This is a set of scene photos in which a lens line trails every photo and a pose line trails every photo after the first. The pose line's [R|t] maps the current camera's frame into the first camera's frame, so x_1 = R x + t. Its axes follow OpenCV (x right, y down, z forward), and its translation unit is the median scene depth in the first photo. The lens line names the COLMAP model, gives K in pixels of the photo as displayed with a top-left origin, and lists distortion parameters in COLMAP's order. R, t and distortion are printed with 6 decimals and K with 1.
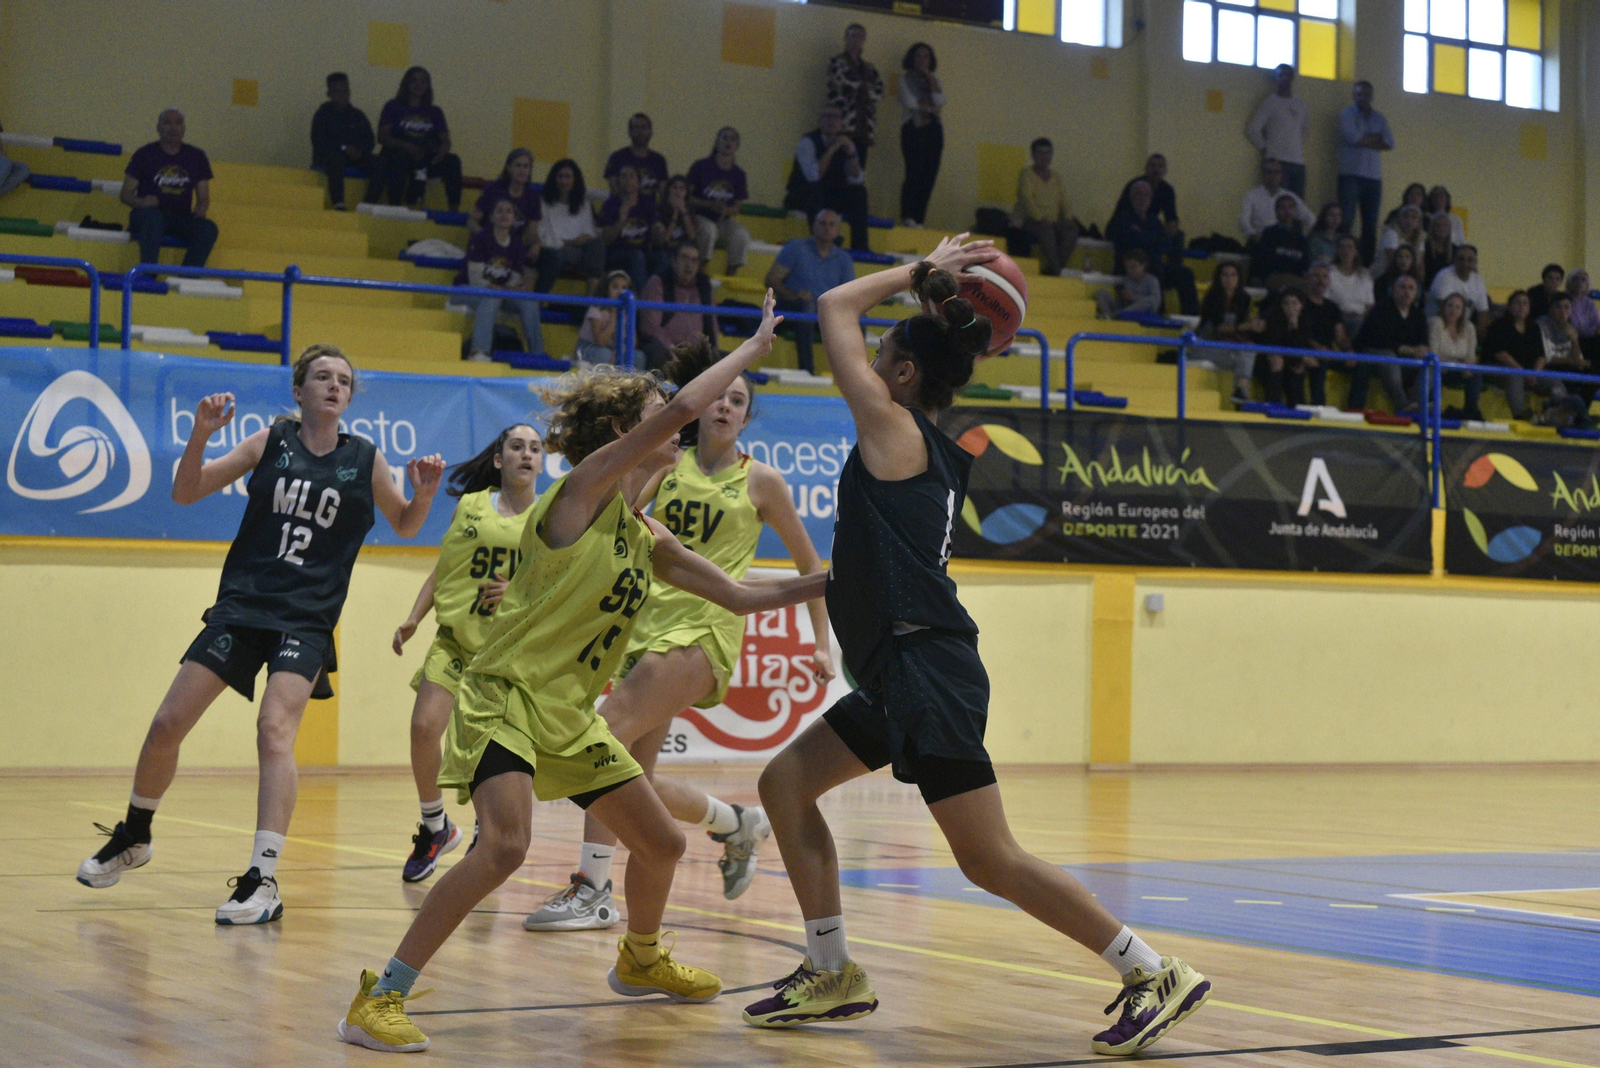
lens RADIAL K [[3300.4, 0, 804.7], [0, 3300.4, 533.6], [0, 0, 1]] dist [-0.075738, -0.380005]
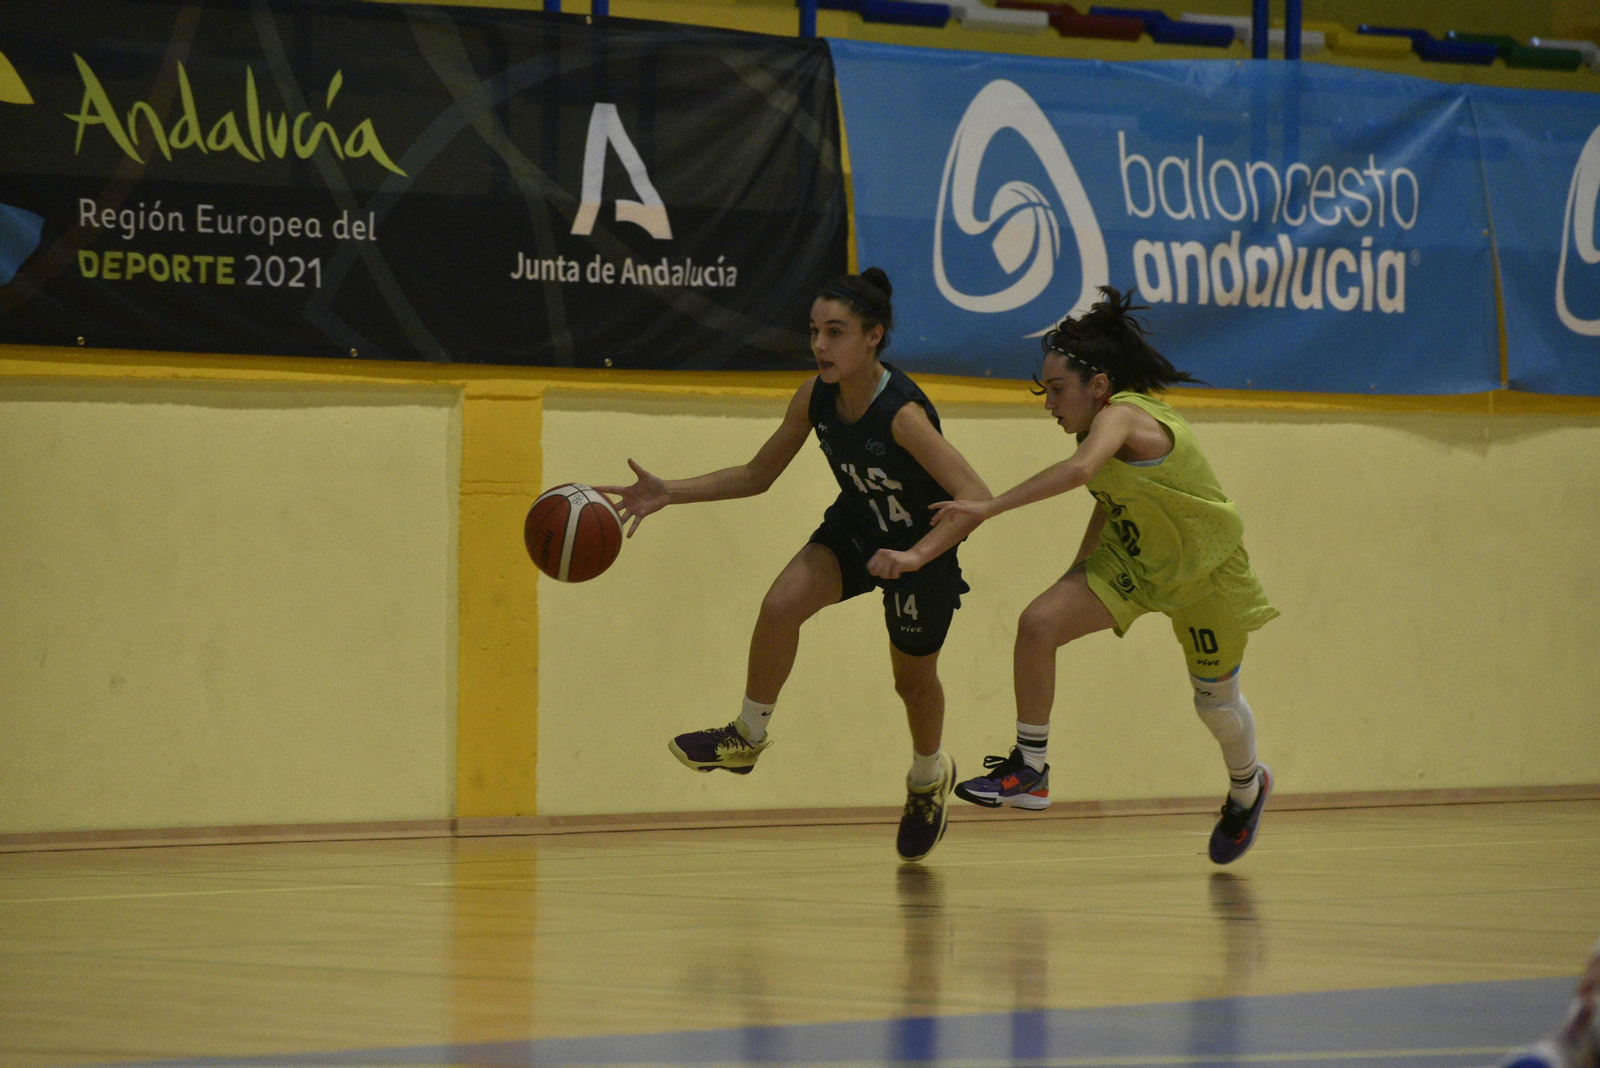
lens RADIAL K [[8965.3, 0, 799.8], [0, 8965.3, 534.9], [0, 0, 1]] dist [0.226591, 11.988797]
pose [[0.951497, -0.016973, 0.307189, -0.010287], [0.006295, 0.999342, 0.035718, -0.000386], [-0.307594, -0.032052, 0.950978, -0.006298]]
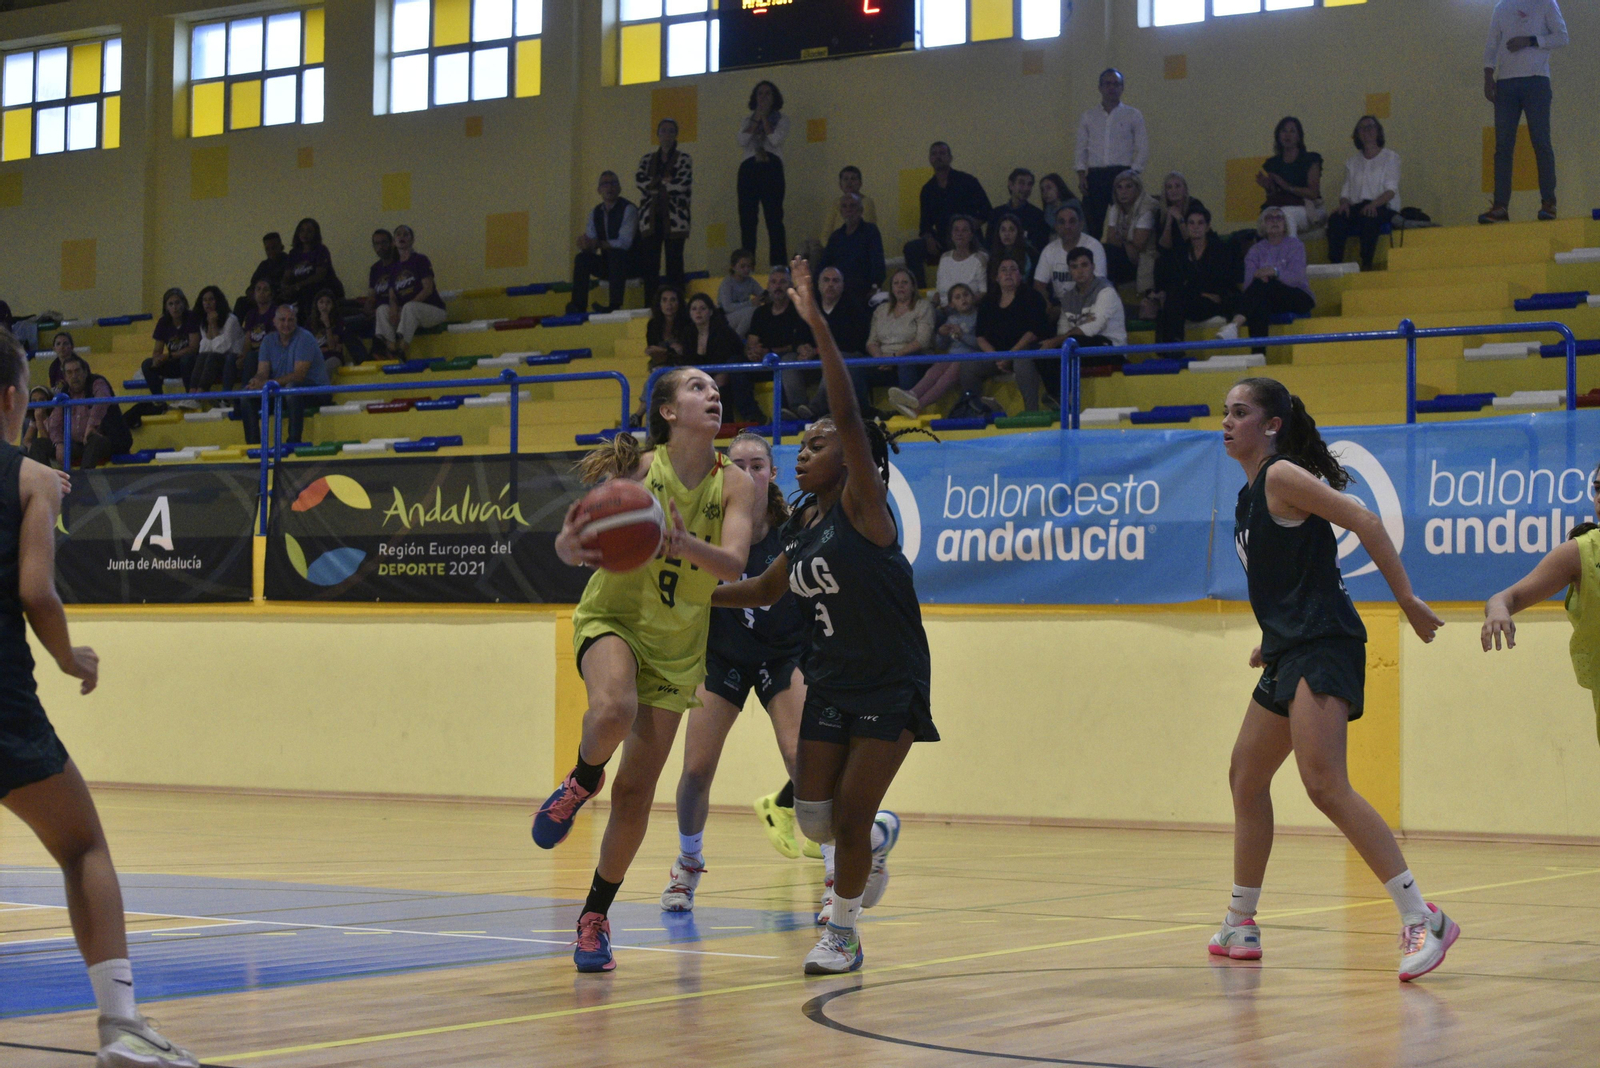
lens RADIAL K [[3300.4, 0, 804.7], [0, 3300.4, 533.6], [0, 0, 1]] dist [-0.075738, -0.380005]
pose [[0.421872, -0.056458, -0.904896, 1.182075], [0.028037, 0.998394, -0.049221, 0.046413], [0.906222, -0.004606, 0.422778, 0.722821]]
